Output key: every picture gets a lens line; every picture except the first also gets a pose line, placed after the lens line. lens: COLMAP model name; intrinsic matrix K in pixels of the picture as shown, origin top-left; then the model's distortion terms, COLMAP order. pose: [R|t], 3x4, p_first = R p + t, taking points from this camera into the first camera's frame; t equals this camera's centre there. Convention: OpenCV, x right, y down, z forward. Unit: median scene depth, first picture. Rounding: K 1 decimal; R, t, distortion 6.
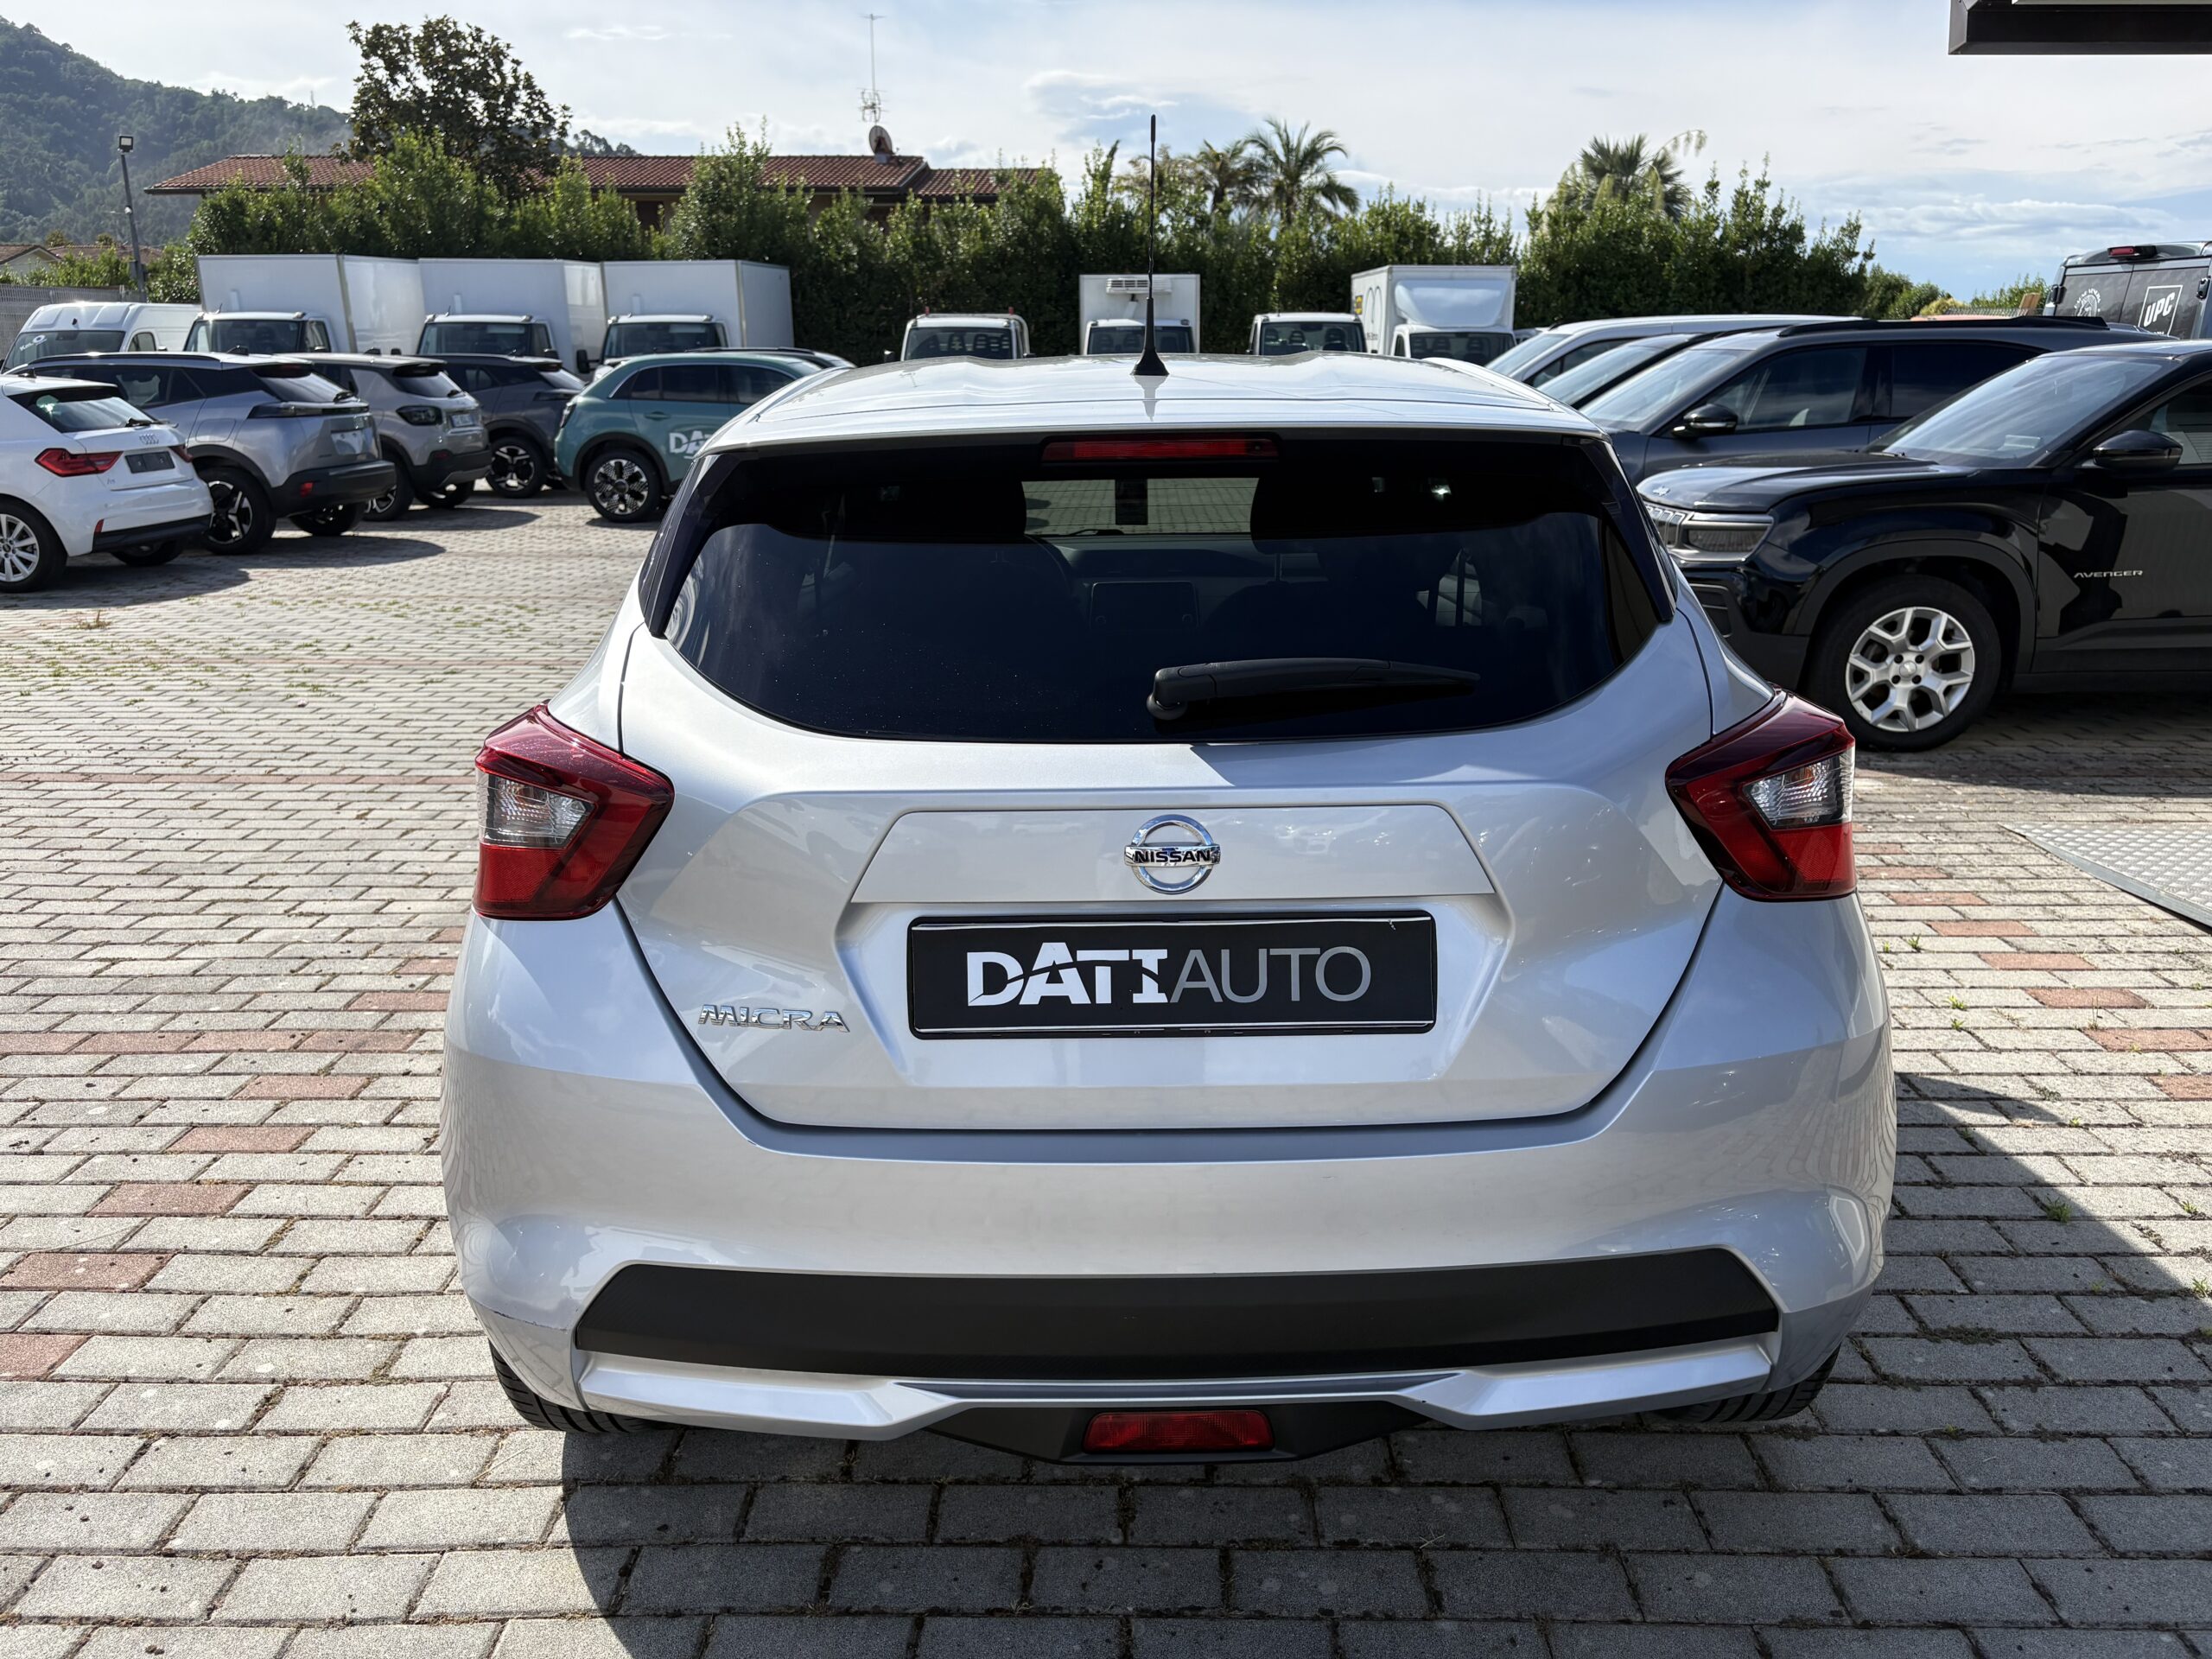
lens RADIAL K [[1678.7, 0, 1110.4], [0, 1678.7, 832.5], [0, 0, 1]] dist [0.049397, -0.055059]
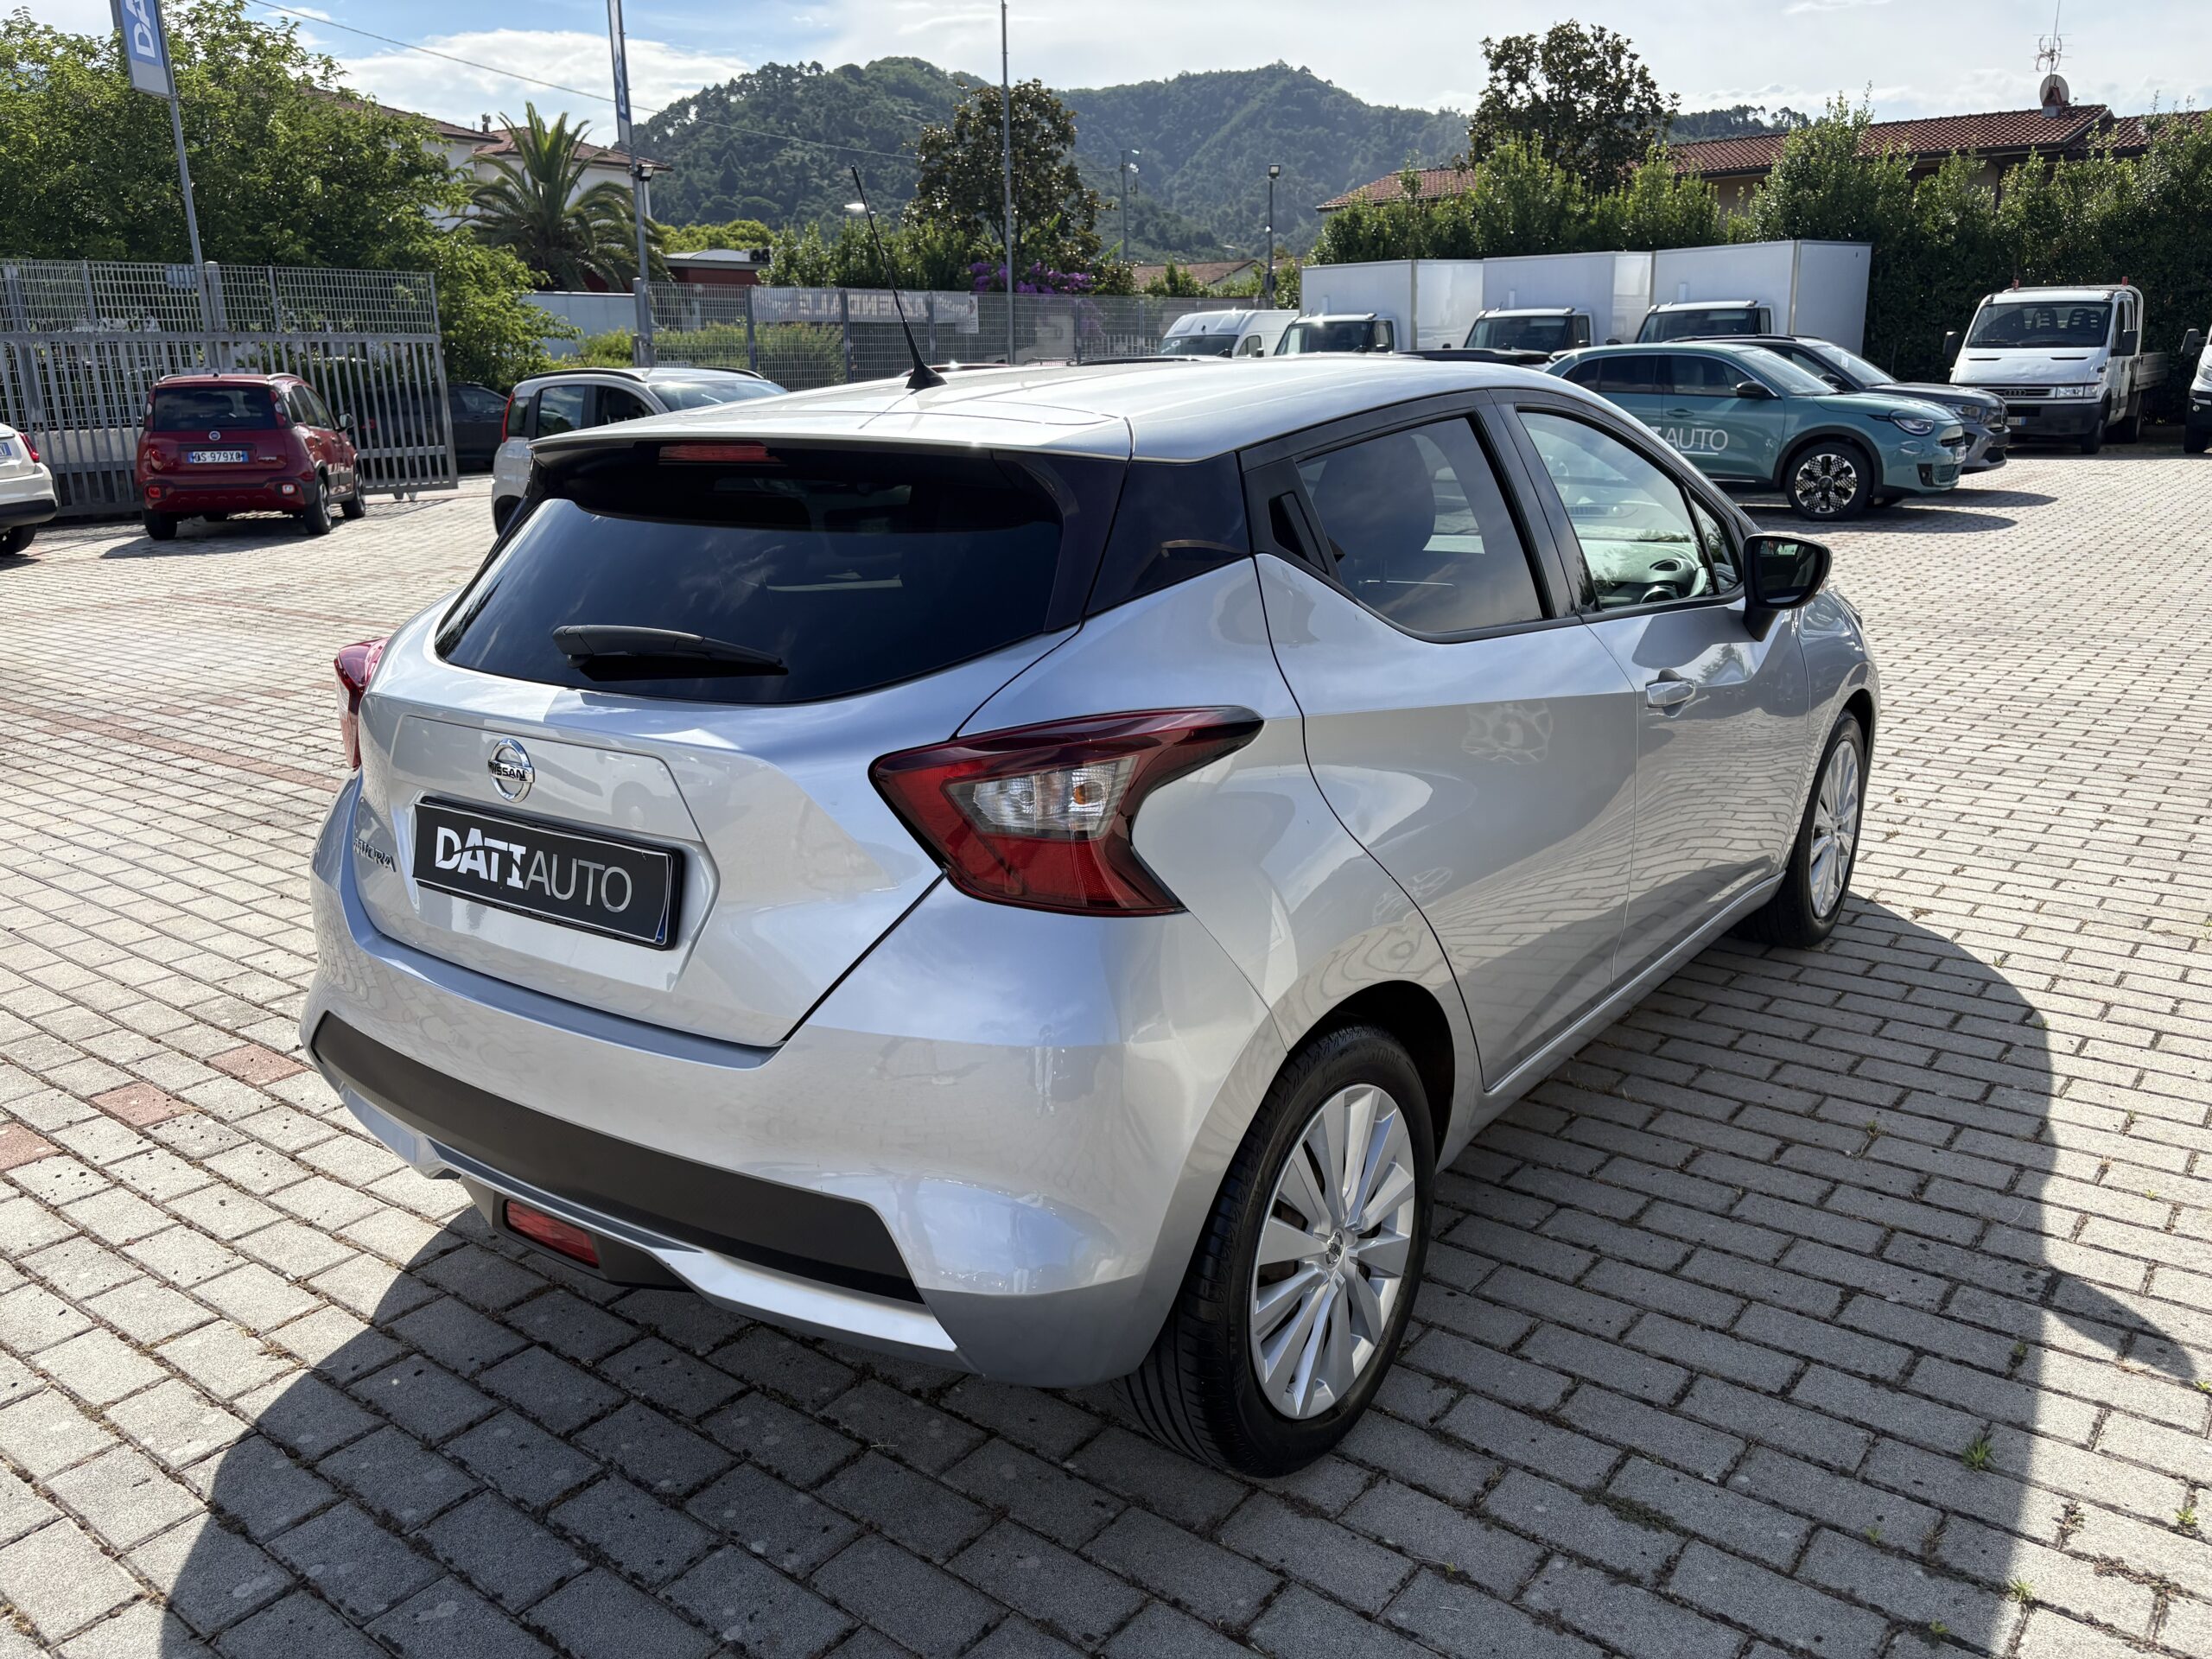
lens RADIAL K [[1678.7, 0, 1110.4], [0, 1678.7, 832.5], [0, 0, 1]] dist [0.049397, -0.055059]
pose [[0.798358, 0.149506, -0.583328, 0.069257], [-0.145344, 0.987891, 0.054273, -0.004607], [0.584379, 0.041454, 0.810421, 0.013455]]
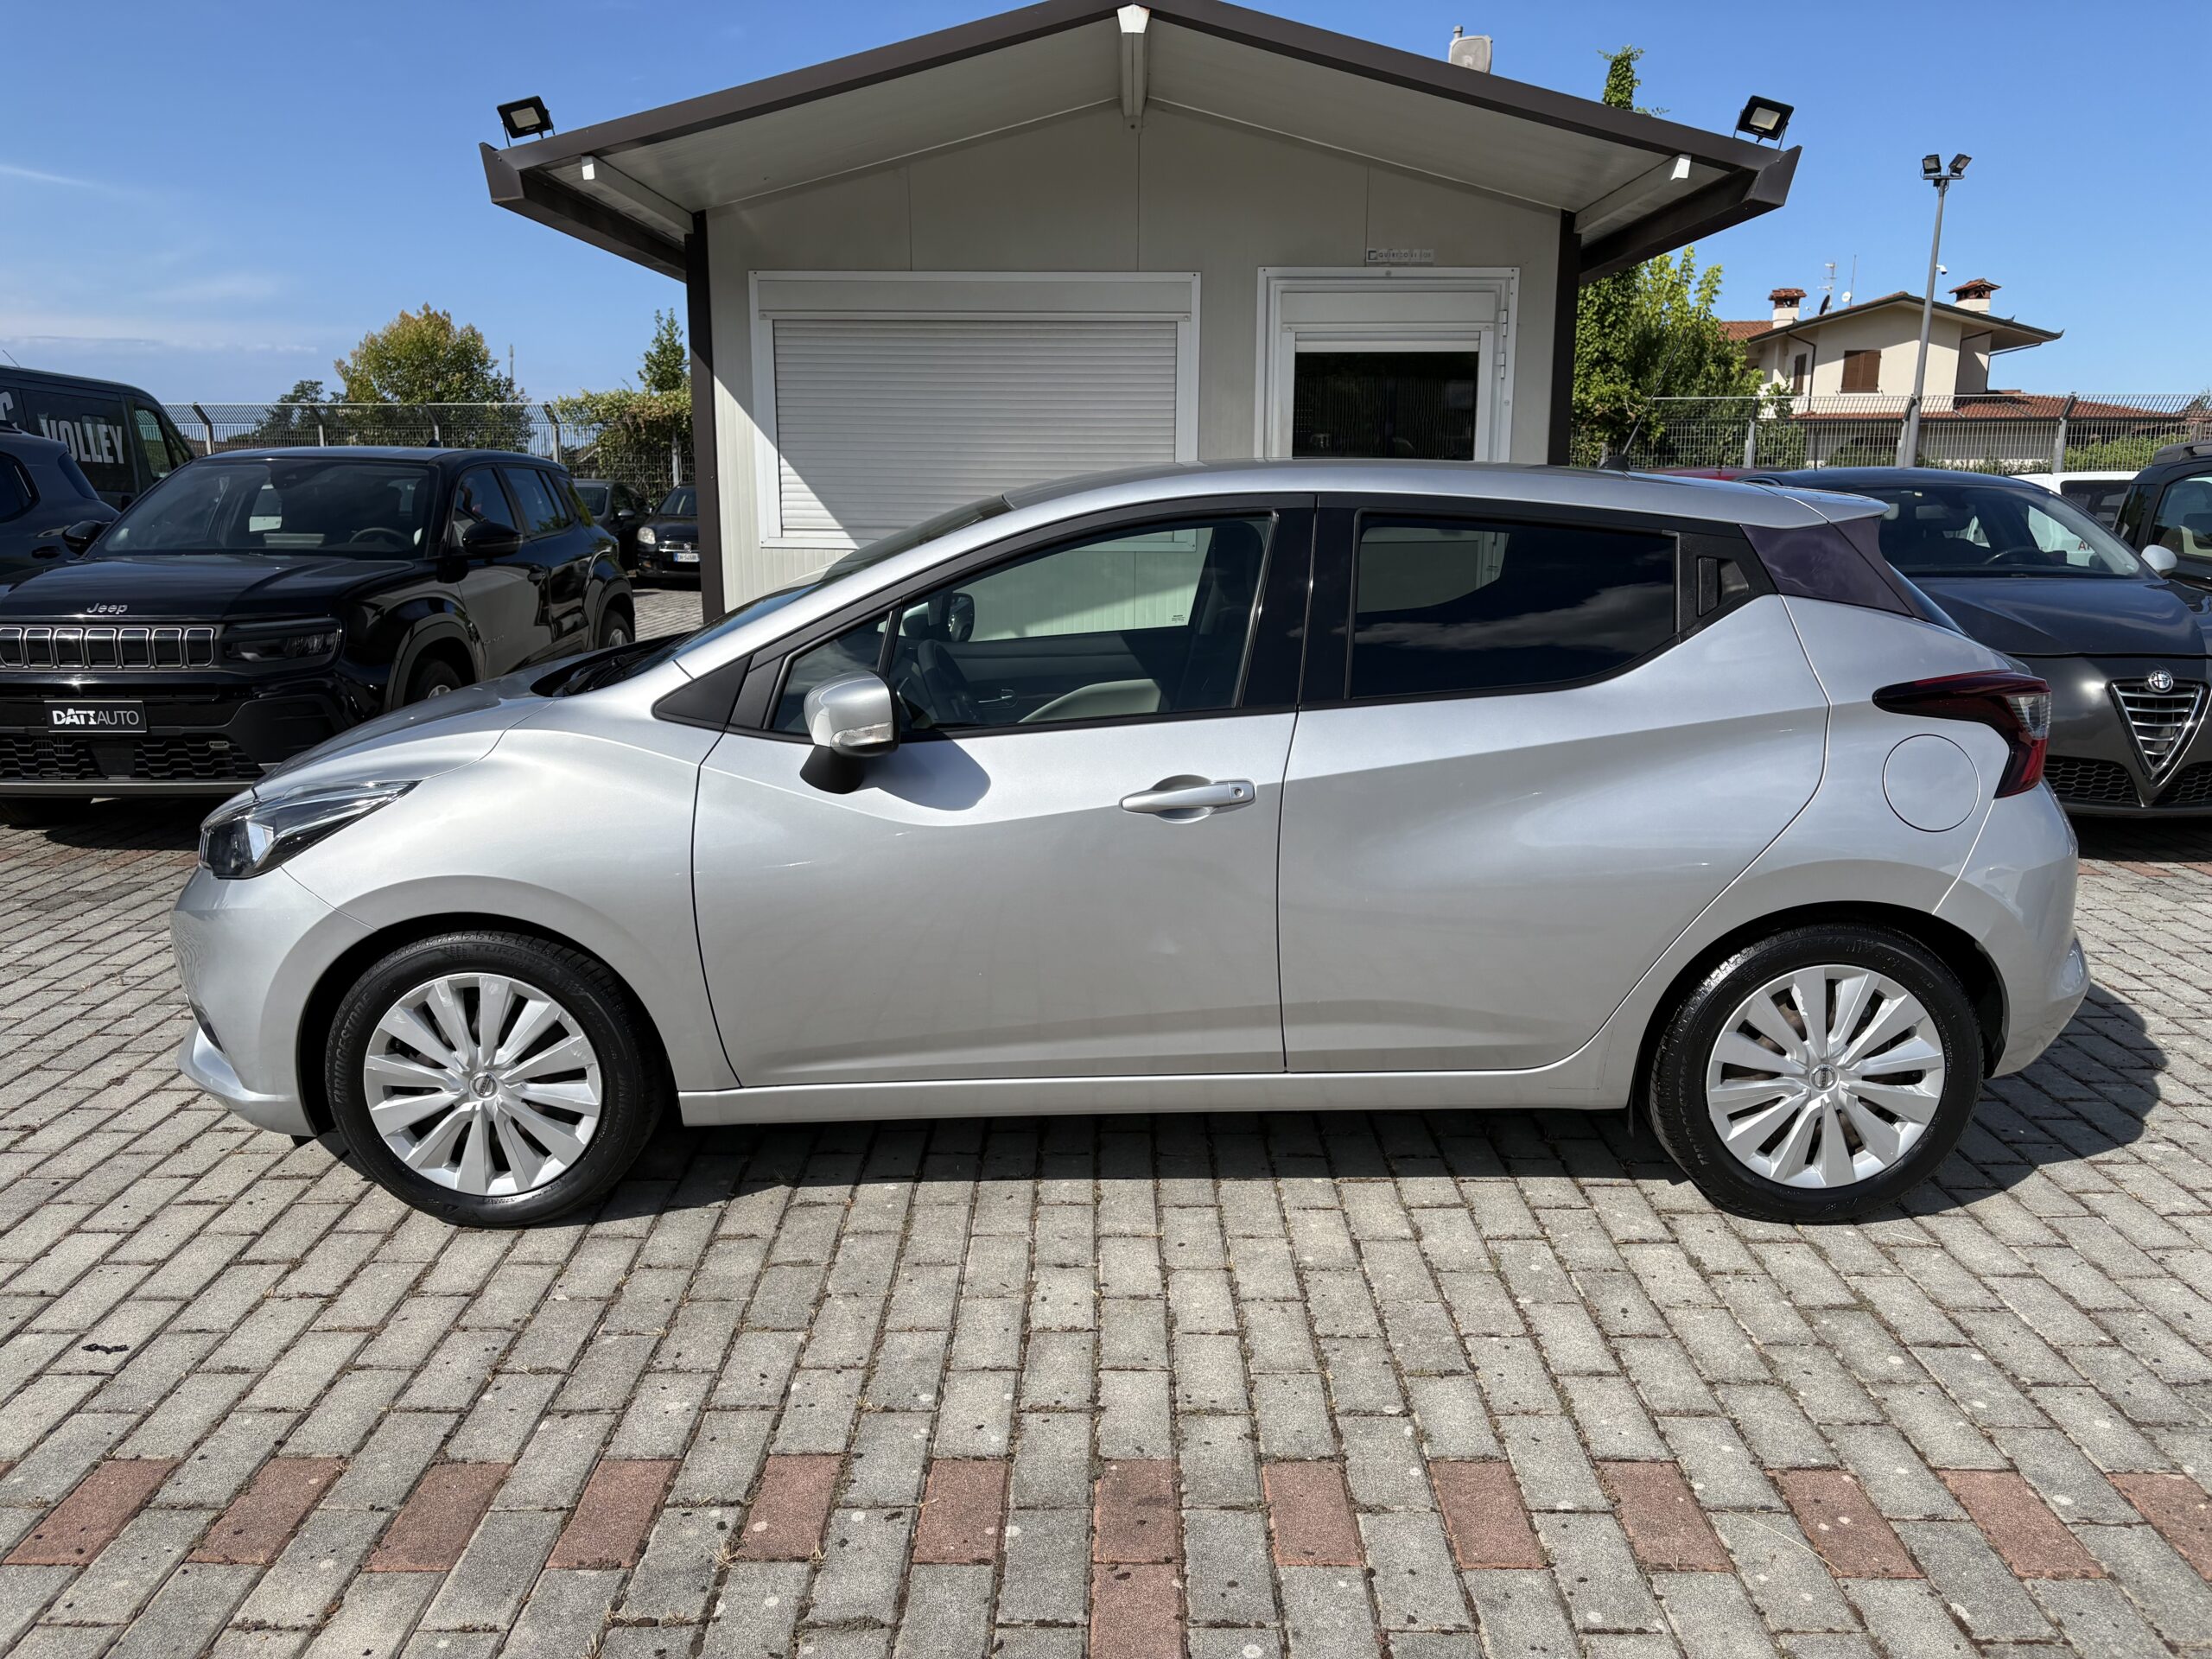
lens RADIAL K [[1678.7, 0, 1110.4], [0, 1678.7, 832.5], [0, 0, 1]] dist [0.049397, -0.055059]
pose [[-0.005029, -0.211080, 0.977456, -0.138150], [0.267549, 0.941549, 0.204702, -0.034044], [-0.963531, 0.262547, 0.051739, 0.123579]]
